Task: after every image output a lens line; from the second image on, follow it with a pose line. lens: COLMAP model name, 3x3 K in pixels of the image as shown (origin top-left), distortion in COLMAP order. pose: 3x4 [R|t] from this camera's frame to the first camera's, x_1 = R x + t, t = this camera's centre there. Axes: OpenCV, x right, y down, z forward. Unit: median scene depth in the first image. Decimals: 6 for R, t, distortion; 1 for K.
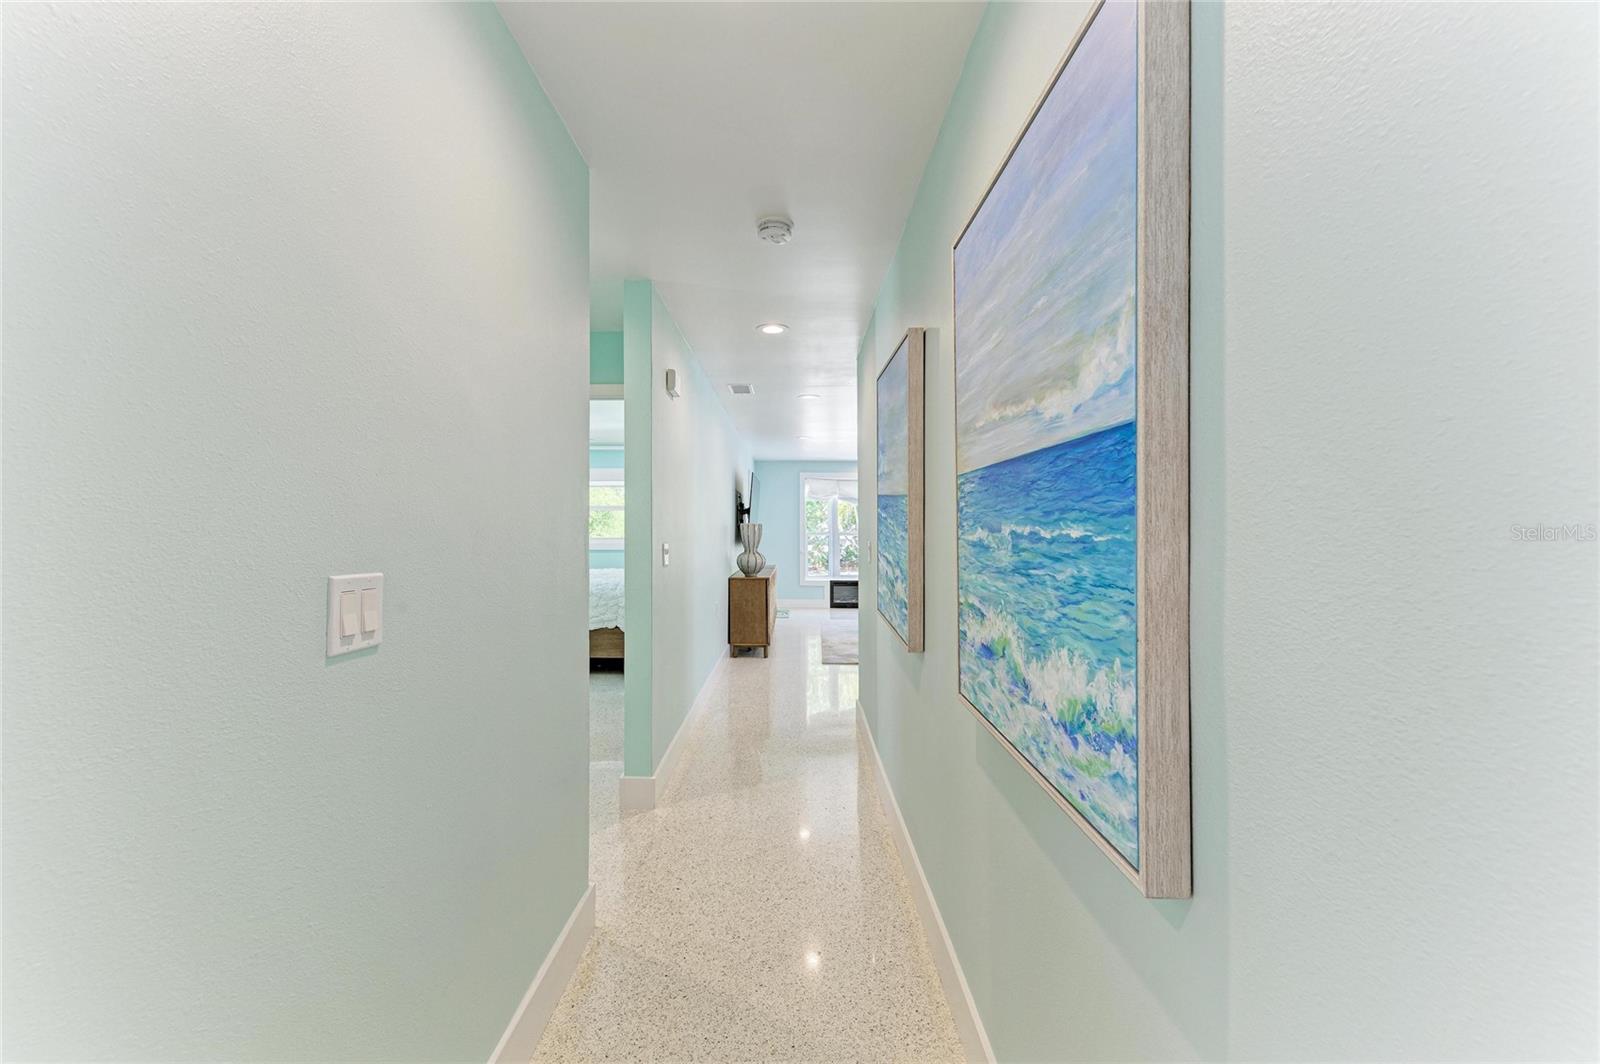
lens RADIAL K [[624.7, 0, 798.4], [0, 624.7, 522.8], [0, 0, 1]] dist [0.014214, -0.003875]
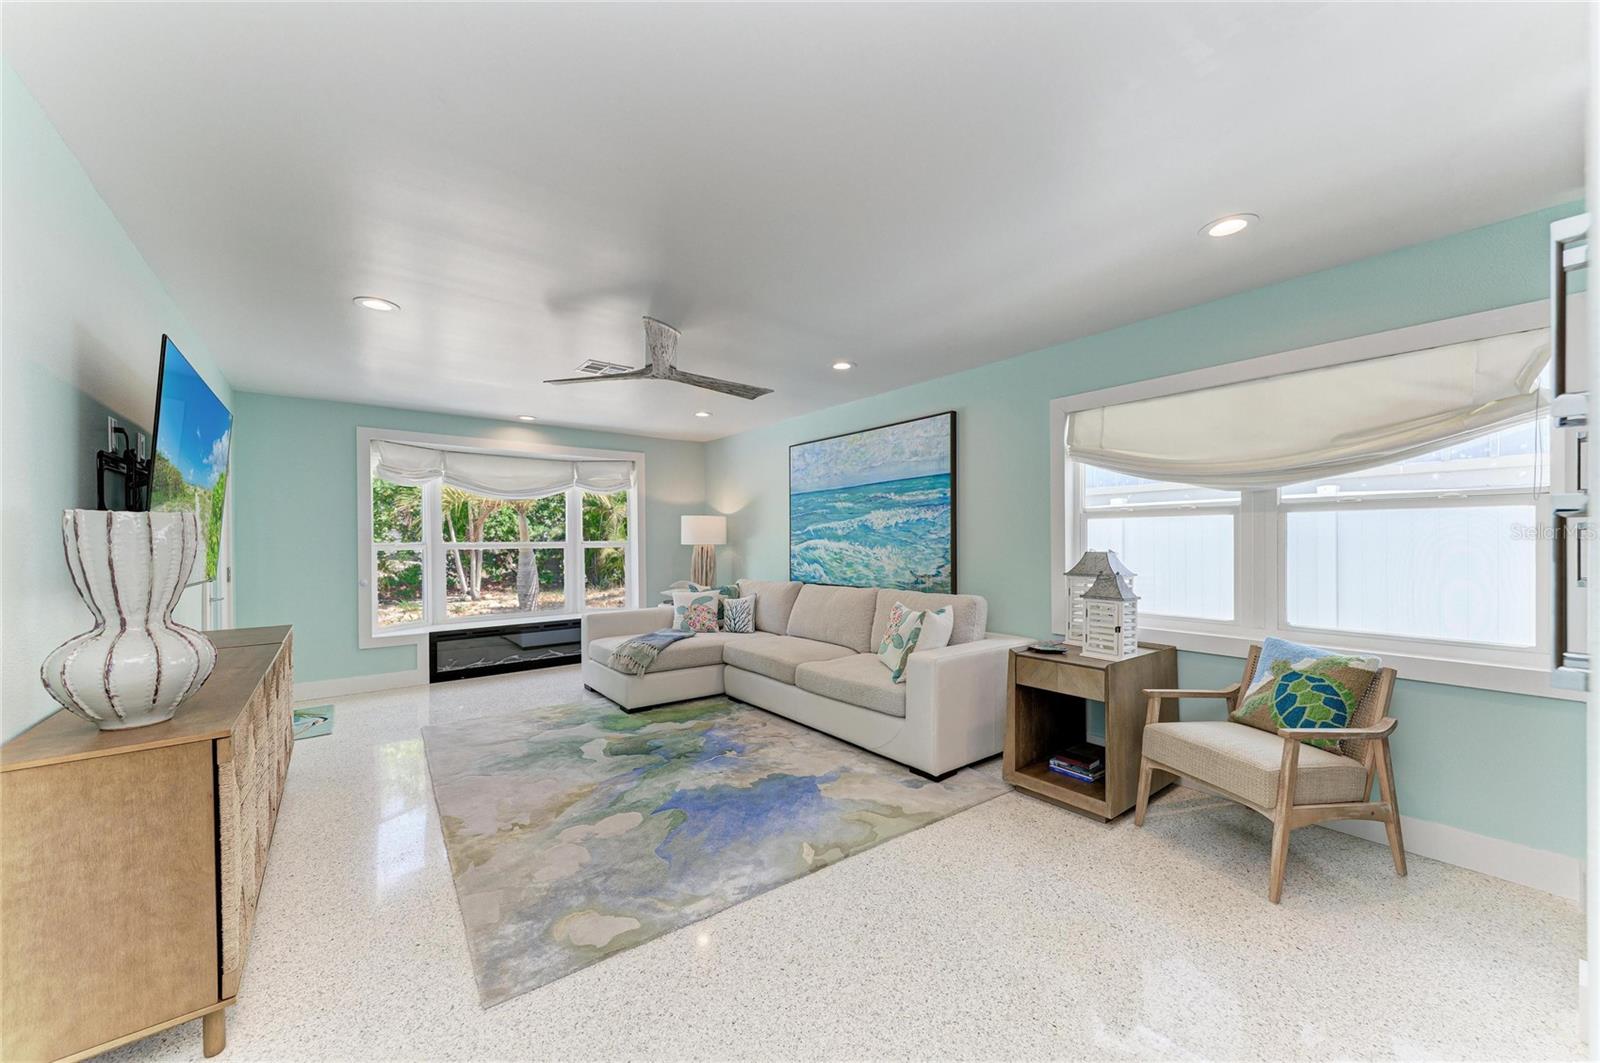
lens RADIAL K [[564.4, 0, 803.3], [0, 564.4, 539.5], [0, 0, 1]] dist [0.000818, 0.000007]
pose [[0.770633, -0.003701, 0.637268, -0.011164], [-0.002757, 0.999954, 0.009141, 0.006845], [-0.637273, -0.008801, 0.770588, 0.412666]]
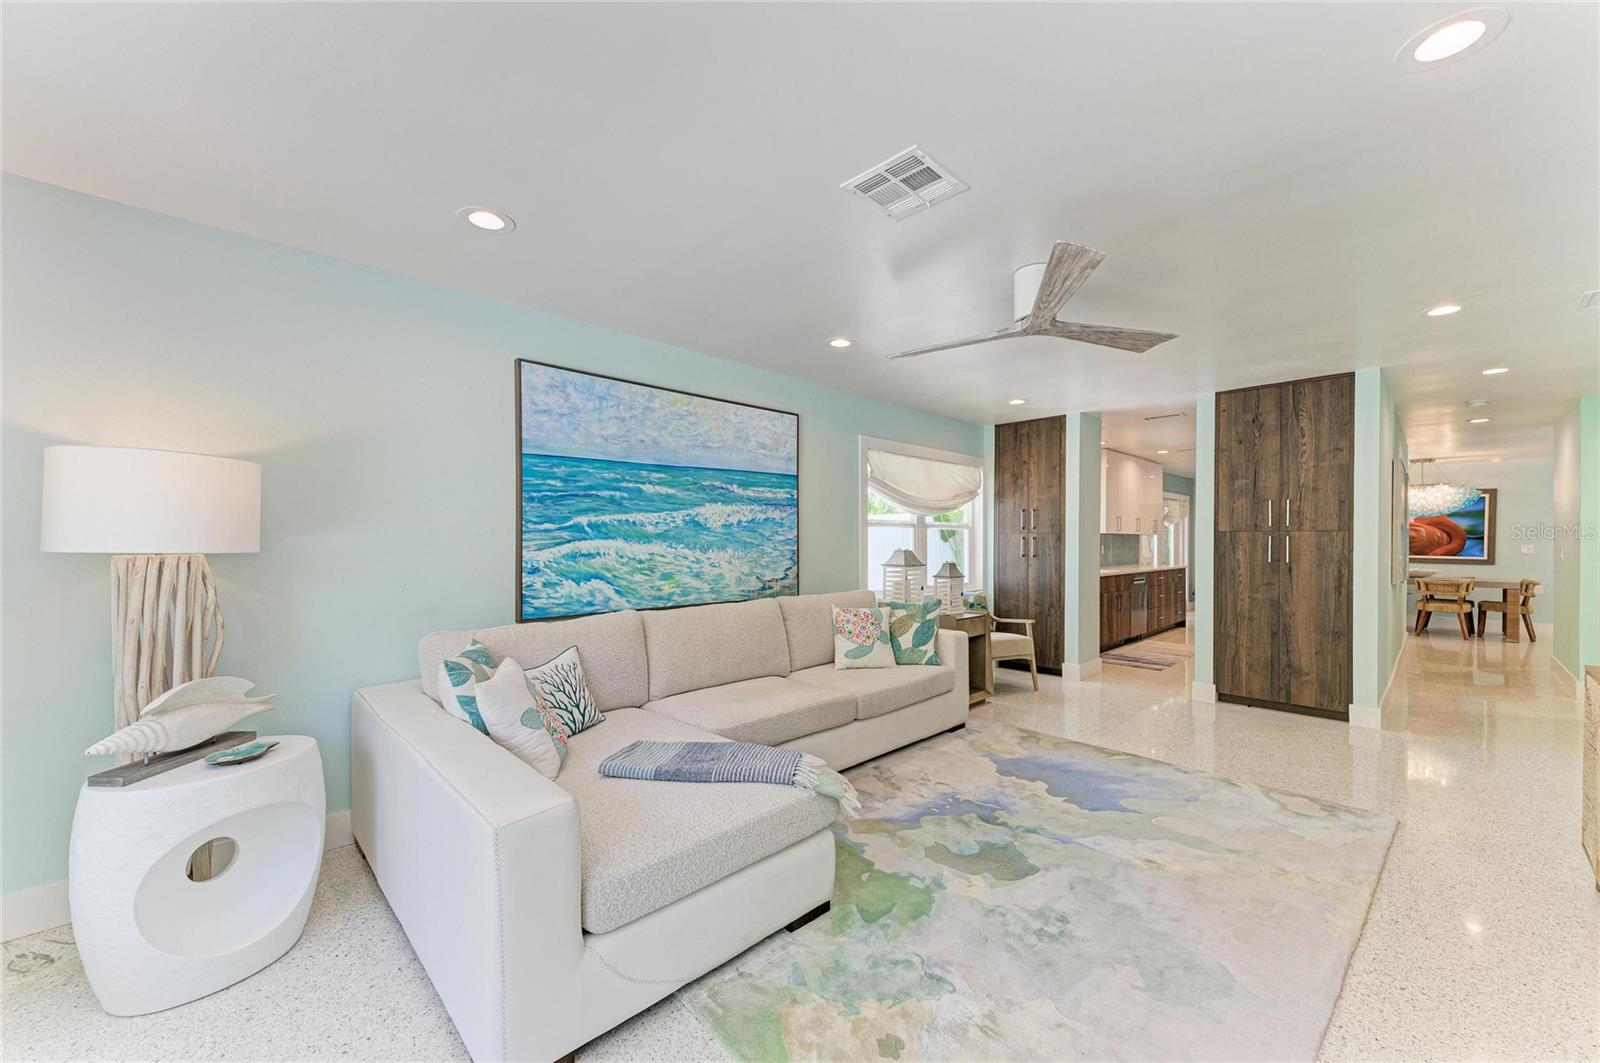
lens RADIAL K [[624.7, 0, 805.7], [0, 624.7, 539.2], [0, 0, 1]] dist [0.014214, -0.003875]
pose [[-0.702260, 0.002075, 0.711918, 0.003119], [-0.010166, 0.999865, -0.012942, 0.014830], [-0.711848, -0.016326, -0.702144, 0.988195]]
